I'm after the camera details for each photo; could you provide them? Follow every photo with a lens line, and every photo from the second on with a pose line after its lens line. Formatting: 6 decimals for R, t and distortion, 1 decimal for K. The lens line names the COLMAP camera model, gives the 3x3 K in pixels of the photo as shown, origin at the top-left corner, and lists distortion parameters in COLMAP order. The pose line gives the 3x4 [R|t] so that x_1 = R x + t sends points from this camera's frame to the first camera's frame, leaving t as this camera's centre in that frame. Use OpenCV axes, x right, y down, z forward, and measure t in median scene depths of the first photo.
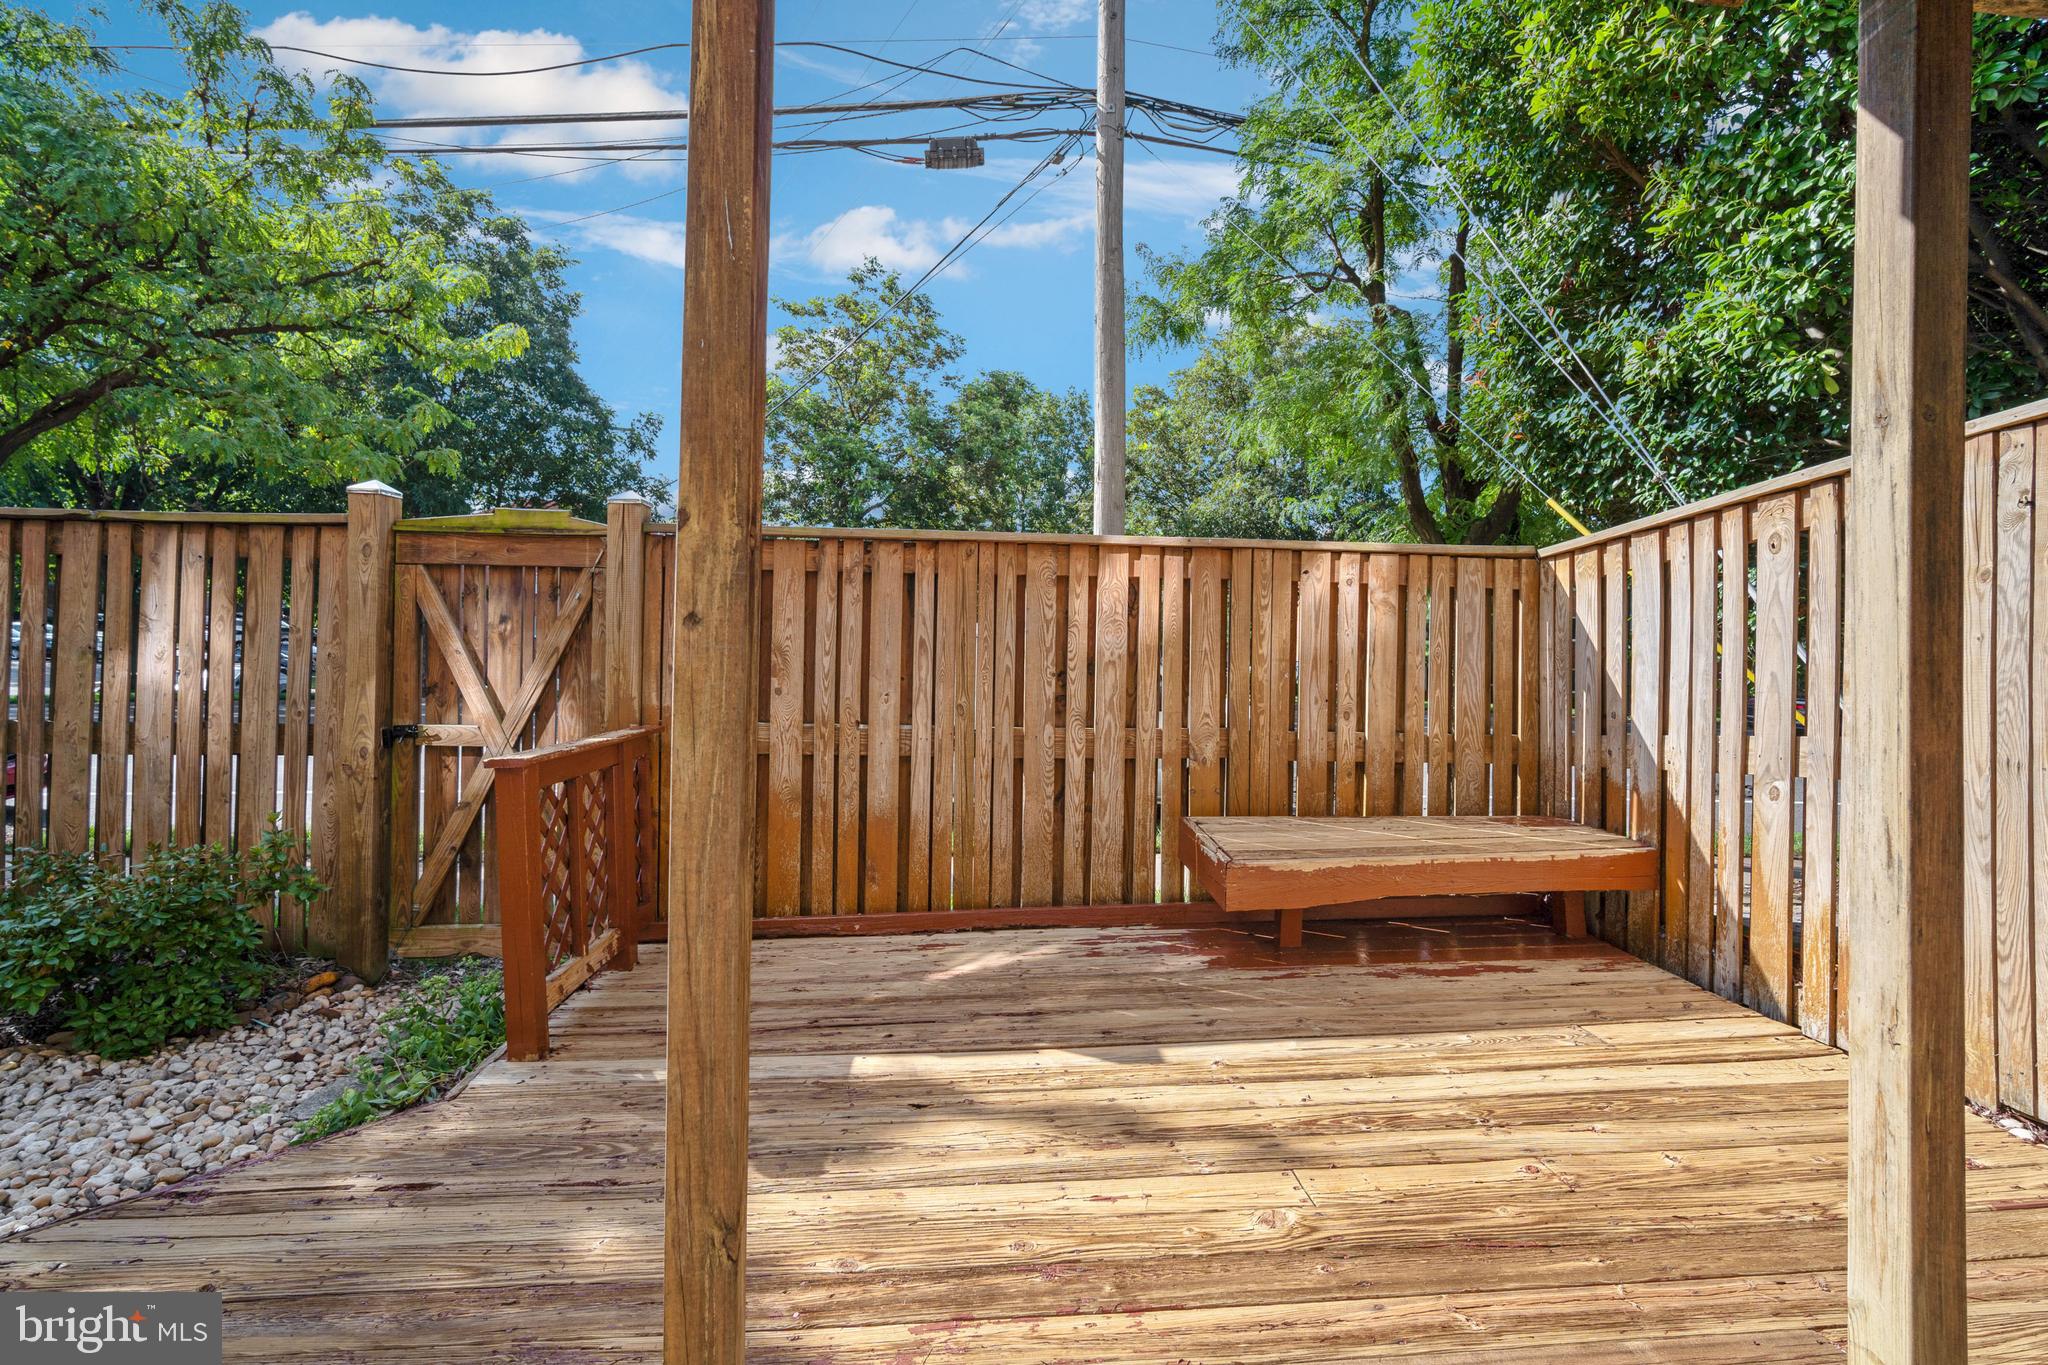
lens RADIAL K [[901.3, 0, 1045.3], [0, 901.3, 656.7], [0, 0, 1]] dist [-0.013302, 0.003833]
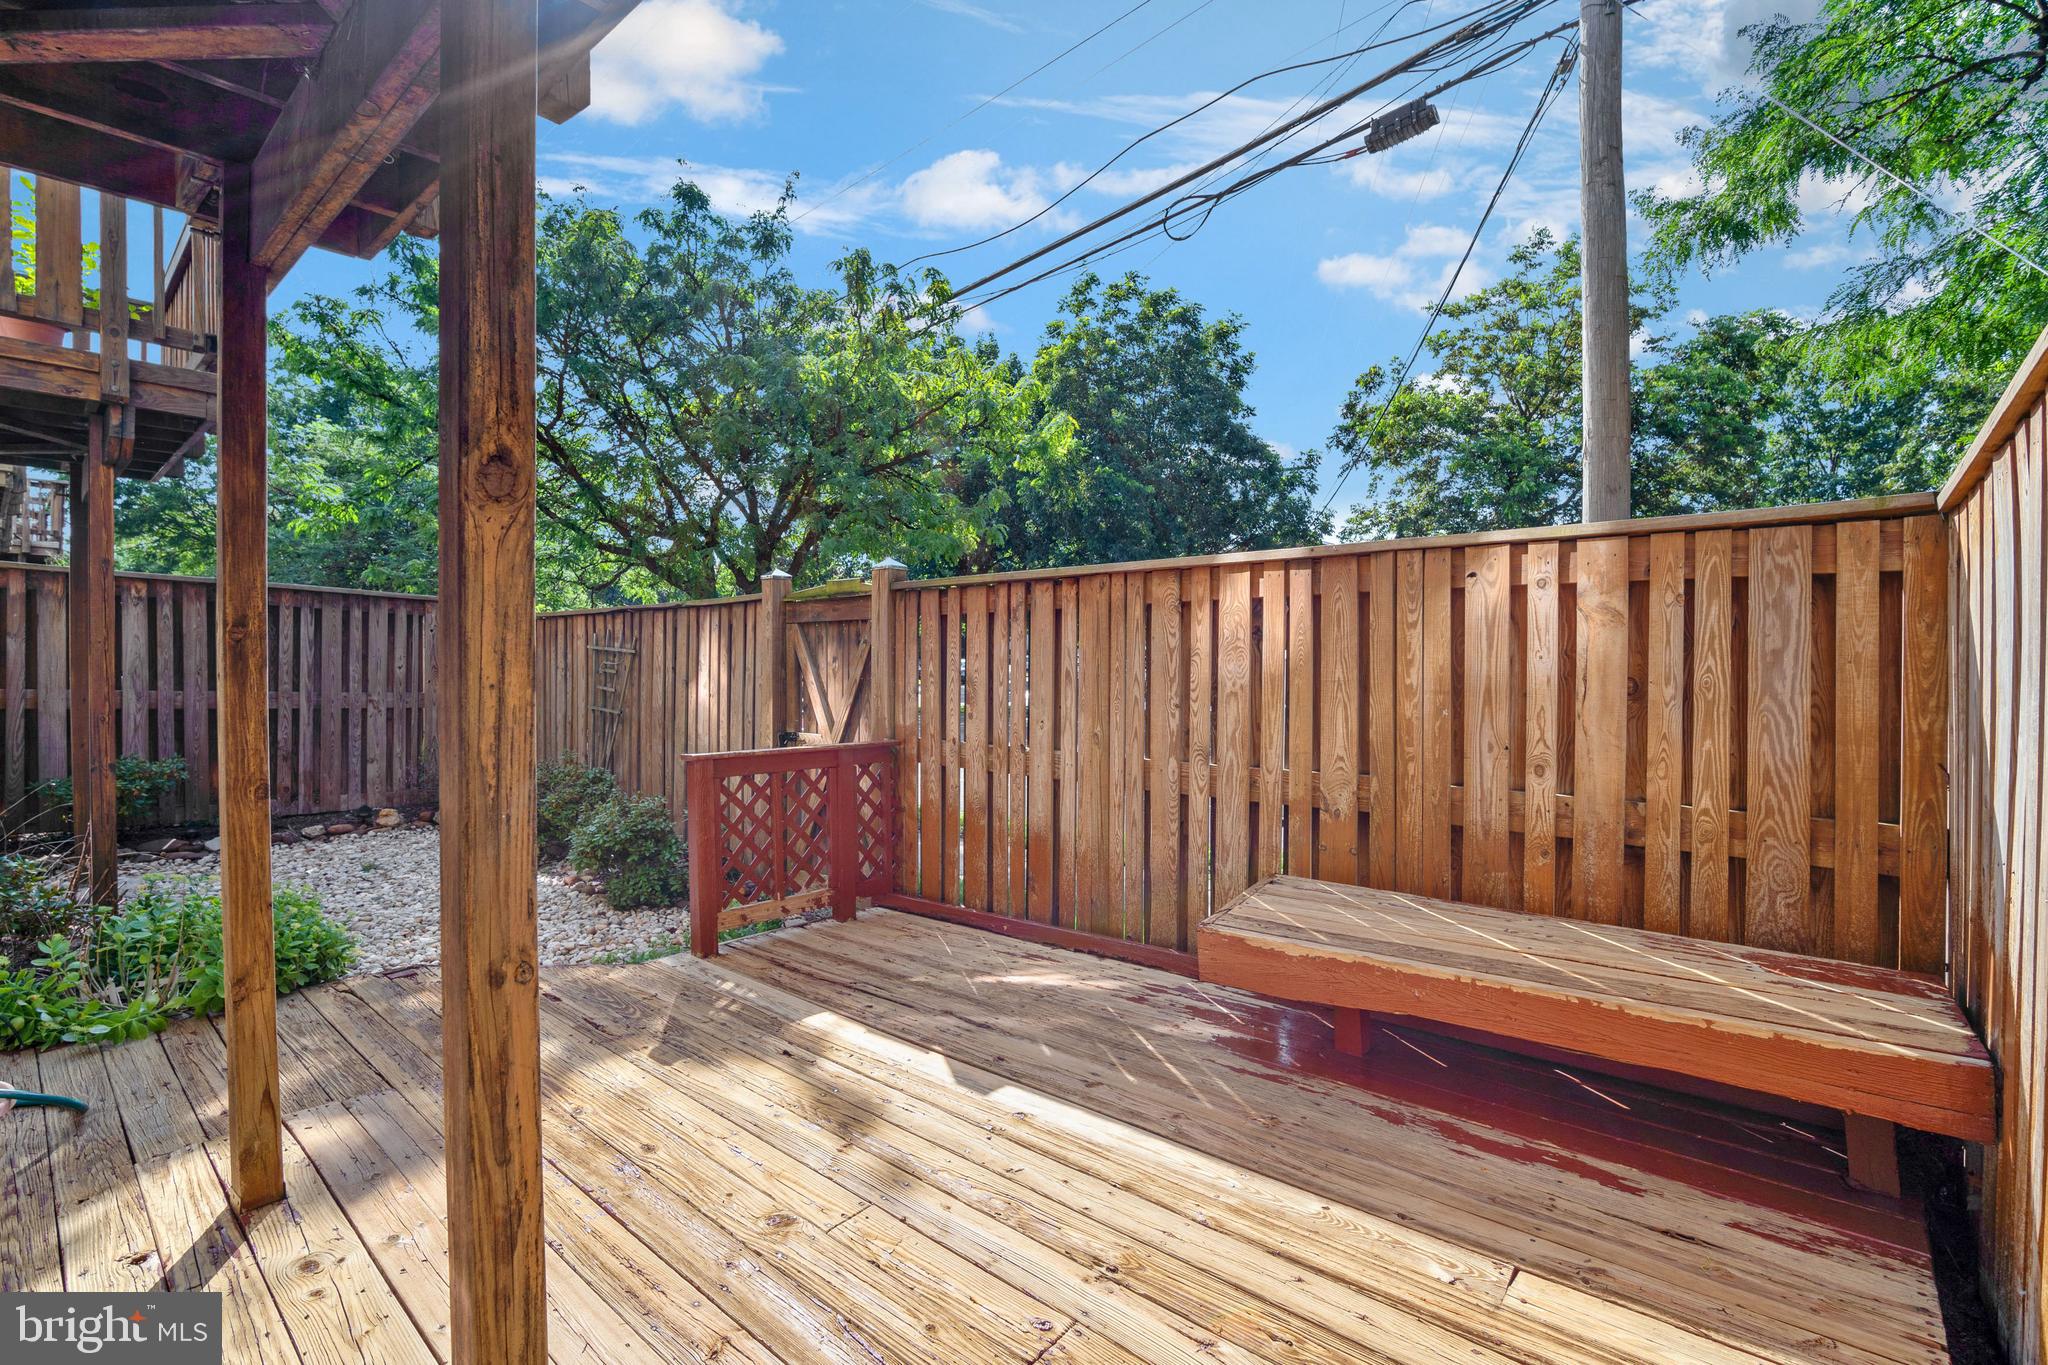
lens RADIAL K [[901.3, 0, 1026.1], [0, 901.3, 681.6], [0, 0, 1]] dist [-0.013302, 0.003833]
pose [[0.702820, -0.001582, -0.711366, 0.575199], [0.000945, 0.999999, -0.001290, -0.004804], [0.711367, 0.000235, 0.702821, 0.216838]]
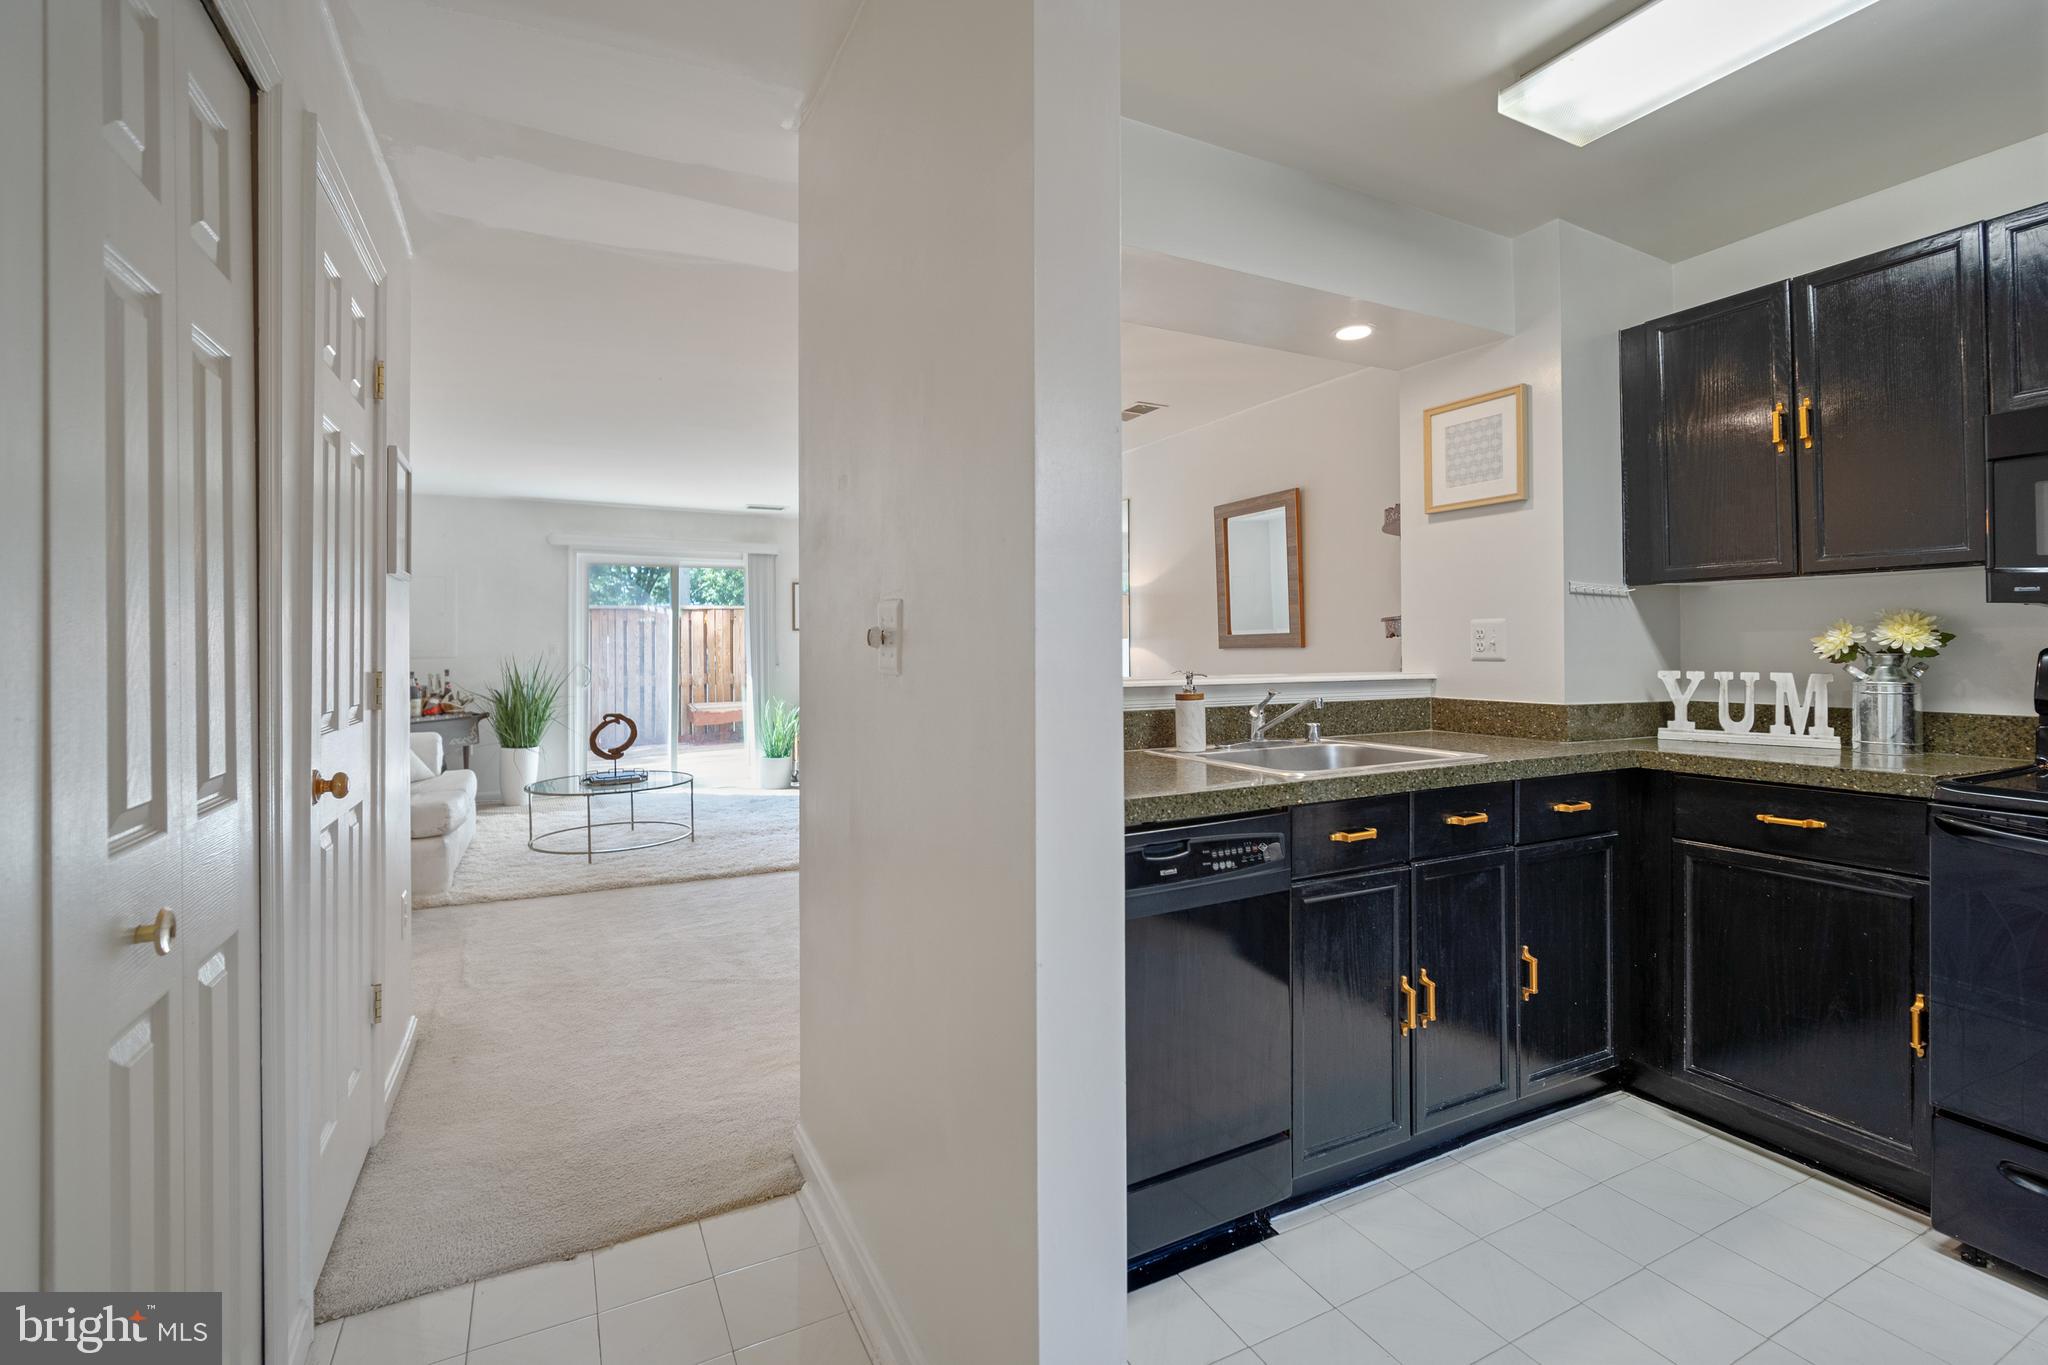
lens RADIAL K [[901.3, 0, 1016.4], [0, 901.3, 631.7], [0, 0, 1]] dist [-0.013302, 0.003833]
pose [[0.927646, -0.025863, 0.372564, 0.057961], [0.033556, 0.999336, -0.014180, 0.021915], [-0.371950, 0.025656, 0.927898, -1.994632]]
